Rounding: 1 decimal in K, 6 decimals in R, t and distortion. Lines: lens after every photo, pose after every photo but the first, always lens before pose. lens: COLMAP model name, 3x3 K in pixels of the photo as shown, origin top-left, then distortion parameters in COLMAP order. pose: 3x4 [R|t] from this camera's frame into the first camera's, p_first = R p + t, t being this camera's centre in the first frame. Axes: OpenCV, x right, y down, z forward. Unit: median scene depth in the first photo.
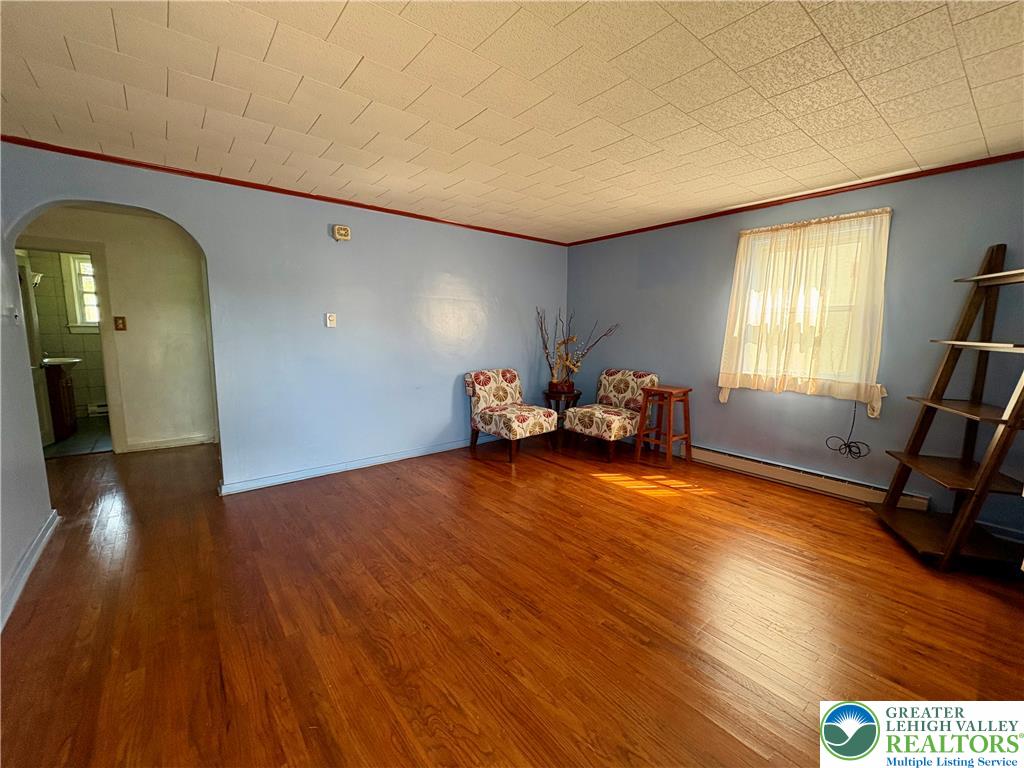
lens RADIAL K [[415.3, 0, 505.8], [0, 415.3, 385.7], [0, 0, 1]] dist [-0.002583, -0.000046]
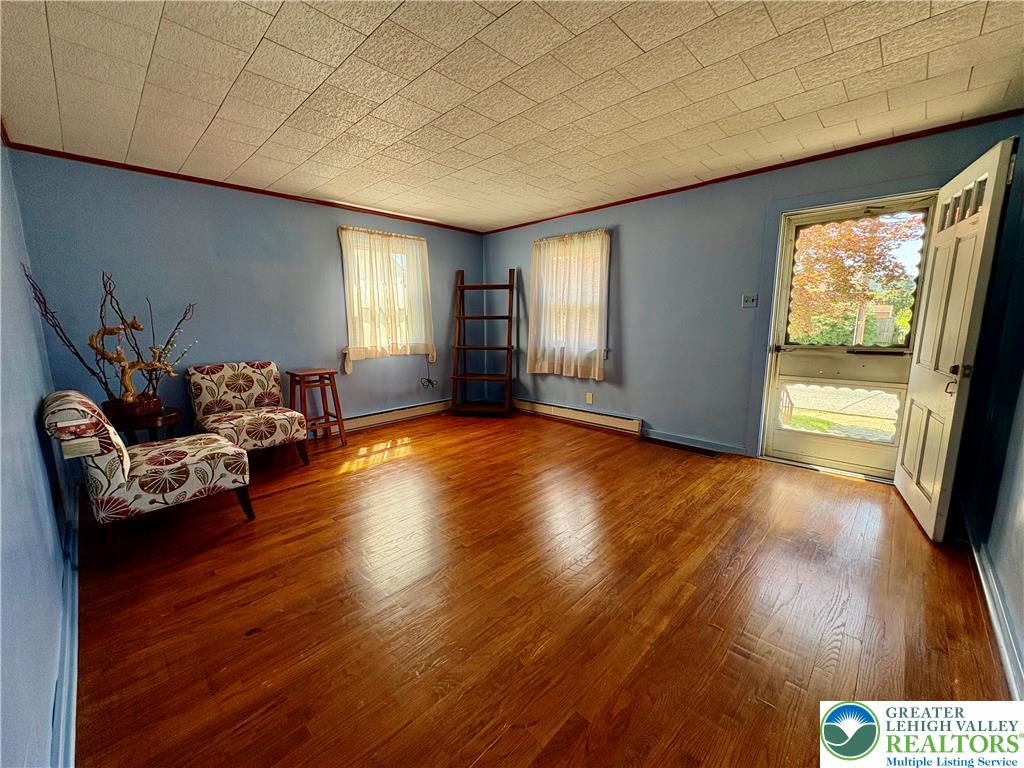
lens RADIAL K [[415.3, 0, 505.8], [0, 415.3, 385.7], [0, 0, 1]] dist [-0.002583, -0.000046]
pose [[-0.121997, -0.166912, 0.978395, -0.692306], [0.141571, 0.972753, 0.183602, -0.082962], [-0.982382, 0.160912, -0.095043, 0.725679]]
